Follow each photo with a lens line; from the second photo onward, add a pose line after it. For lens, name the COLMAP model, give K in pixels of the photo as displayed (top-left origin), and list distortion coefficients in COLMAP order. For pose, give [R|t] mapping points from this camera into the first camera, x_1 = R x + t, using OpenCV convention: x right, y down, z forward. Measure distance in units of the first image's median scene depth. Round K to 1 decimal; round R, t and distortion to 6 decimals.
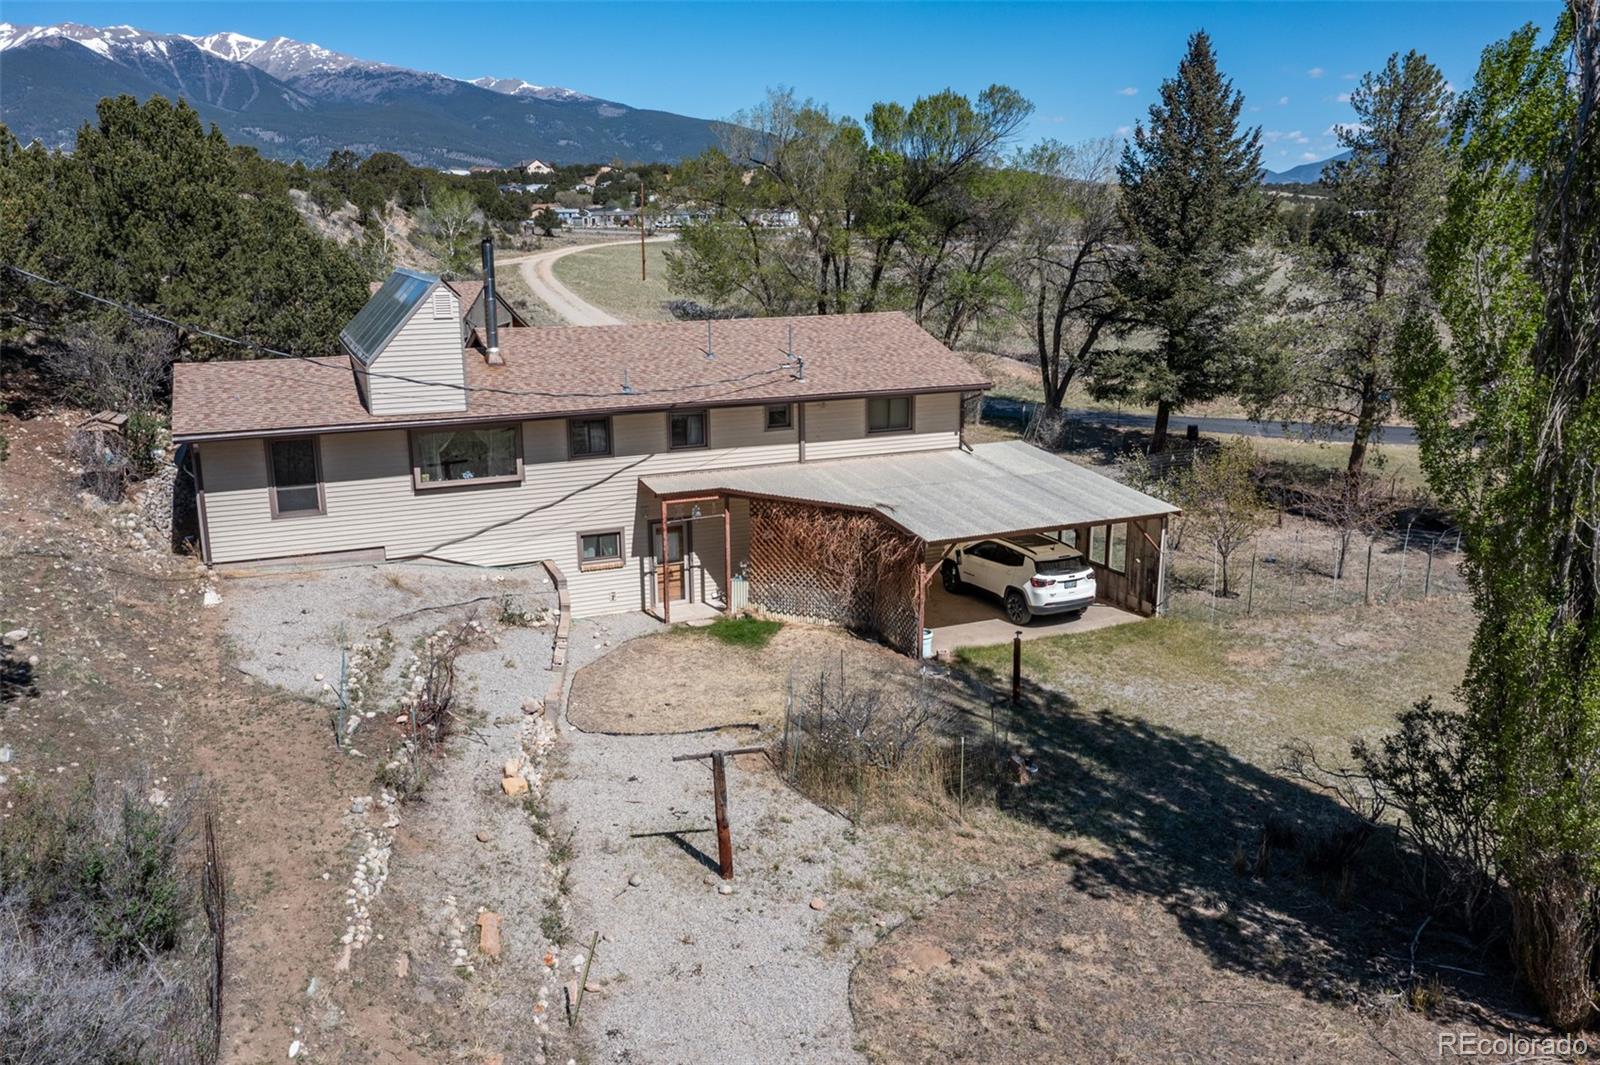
lens RADIAL K [[1285.2, 0, 802.1], [0, 1285.2, 534.0], [0, 0, 1]] dist [-0.009389, 0.006866]
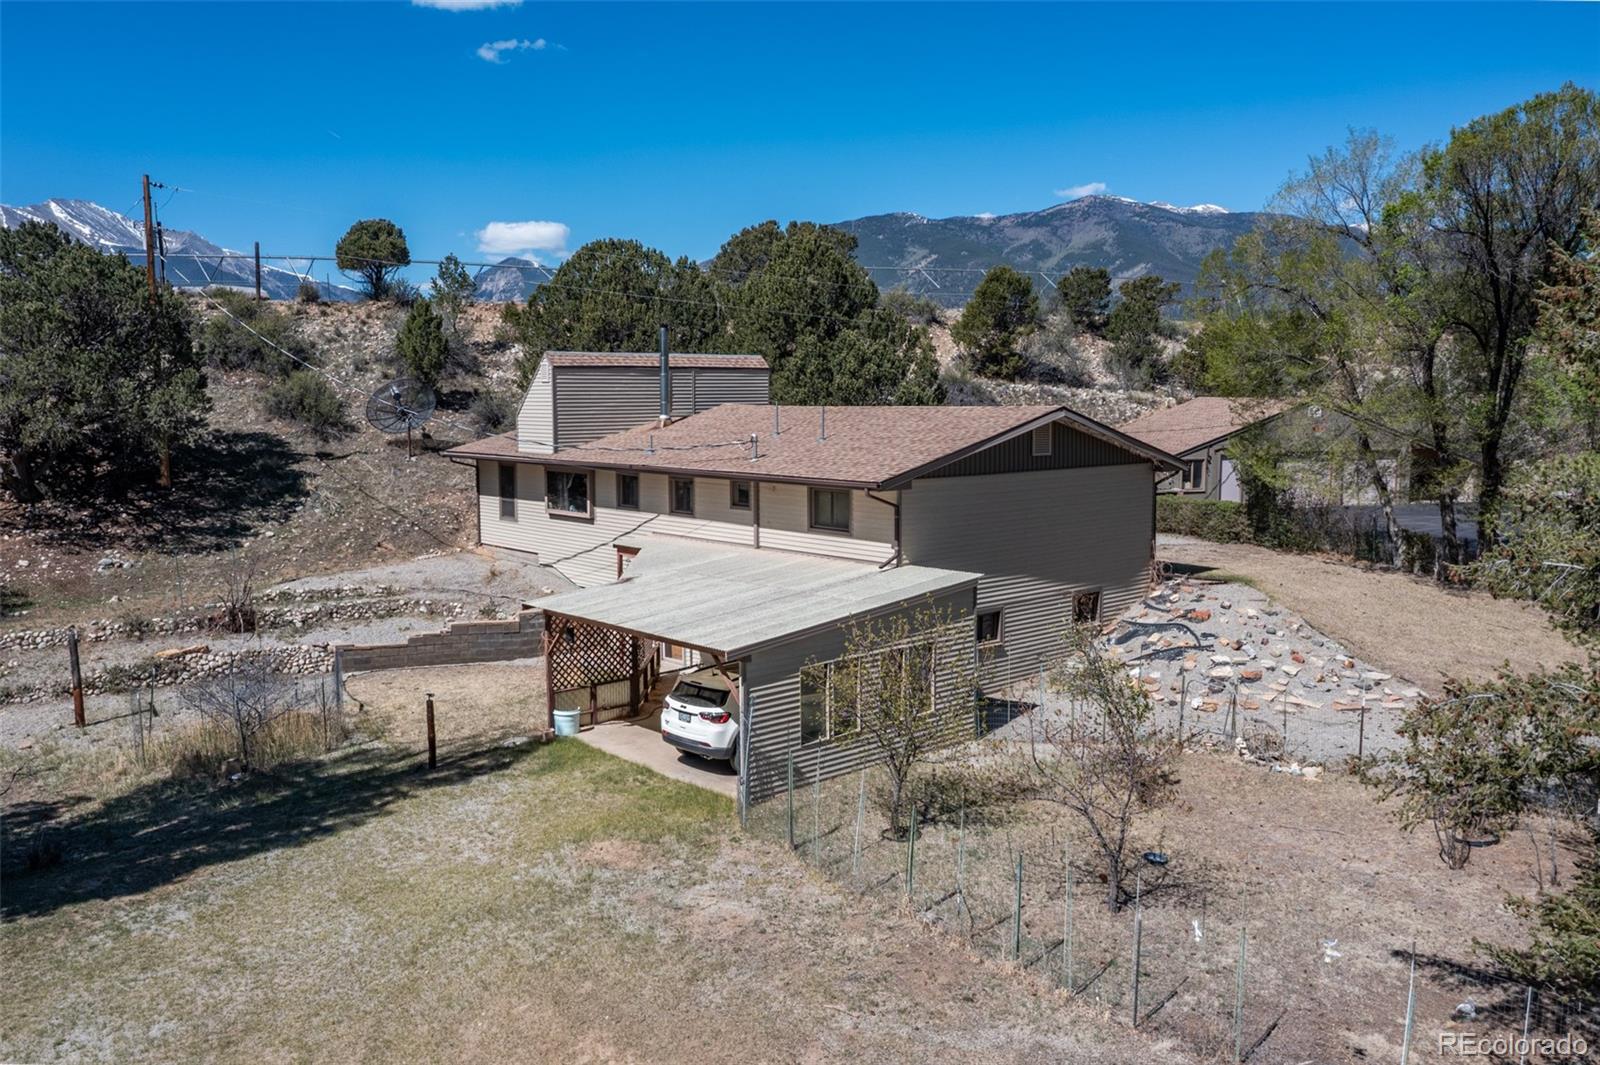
lens RADIAL K [[1285.2, 0, 802.1], [0, 1285.2, 534.0], [0, 0, 1]] dist [-0.009389, 0.006866]
pose [[0.301509, 0.110772, -0.947007, 0.979684], [-0.222256, 0.974032, 0.043171, -0.123106], [0.927197, 0.197461, 0.318299, 0.791769]]
